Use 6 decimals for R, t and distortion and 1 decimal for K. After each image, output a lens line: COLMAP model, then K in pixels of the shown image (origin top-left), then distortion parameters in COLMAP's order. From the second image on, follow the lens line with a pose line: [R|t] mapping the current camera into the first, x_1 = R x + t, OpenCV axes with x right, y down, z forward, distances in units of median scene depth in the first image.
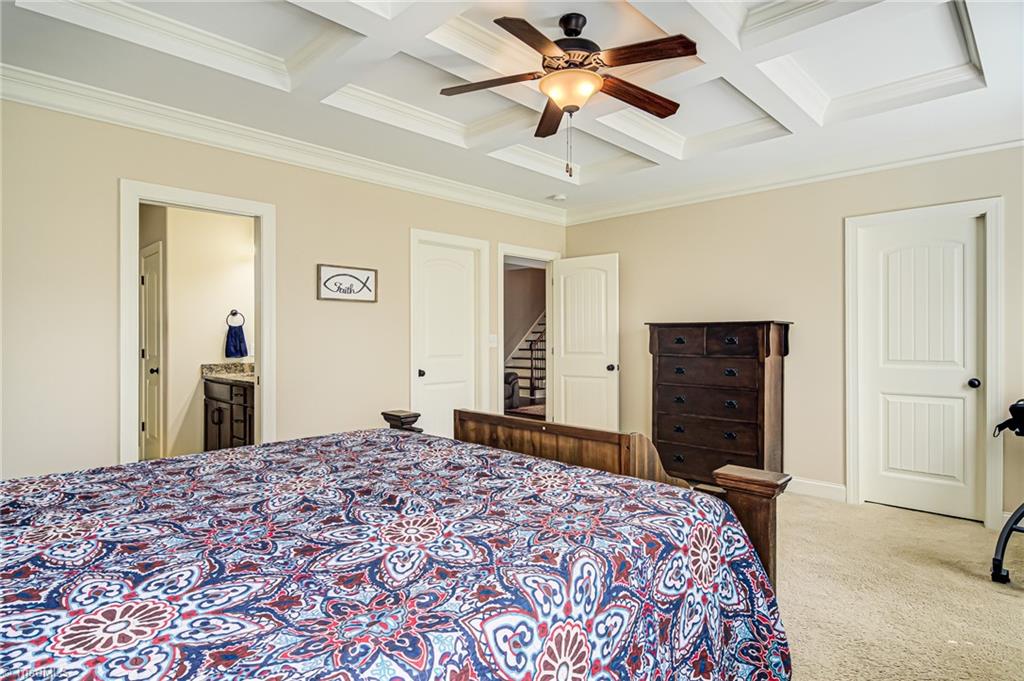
lens RADIAL K [[552.0, 0, 513.0], [0, 552.0, 342.0], [0, 0, 1]] dist [0.005022, -0.005217]
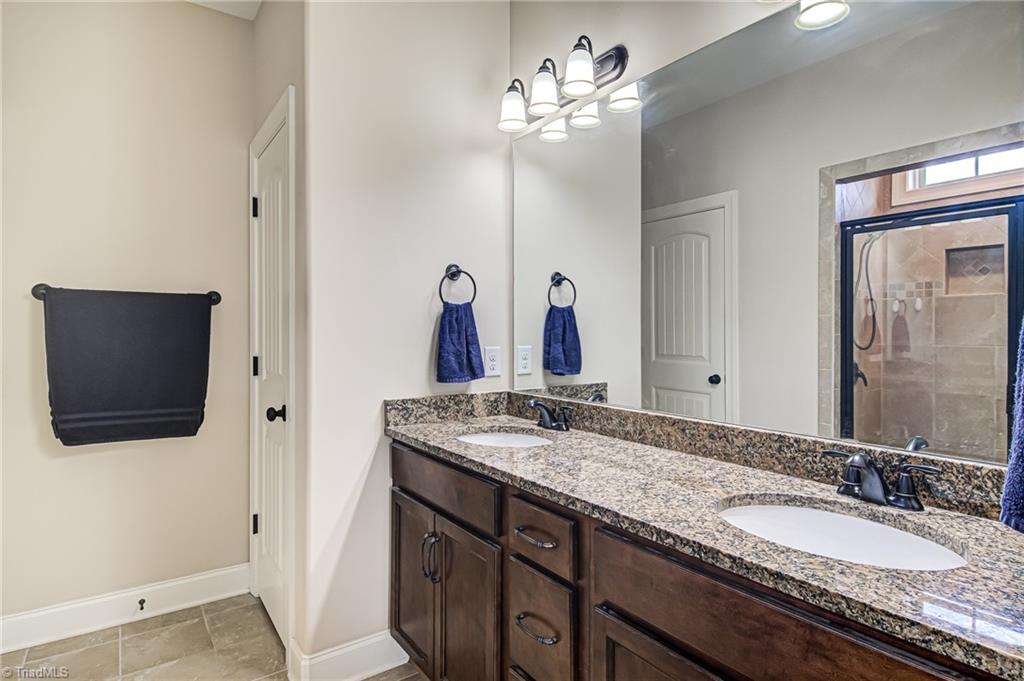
lens RADIAL K [[552.0, 0, 509.7], [0, 552.0, 336.1], [0, 0, 1]] dist [0.005022, -0.005217]
pose [[0.981865, 0.003369, -0.189550, -0.389980], [-0.002563, 0.999987, 0.004498, -0.007297], [0.189562, -0.003930, 0.981861, 0.612697]]
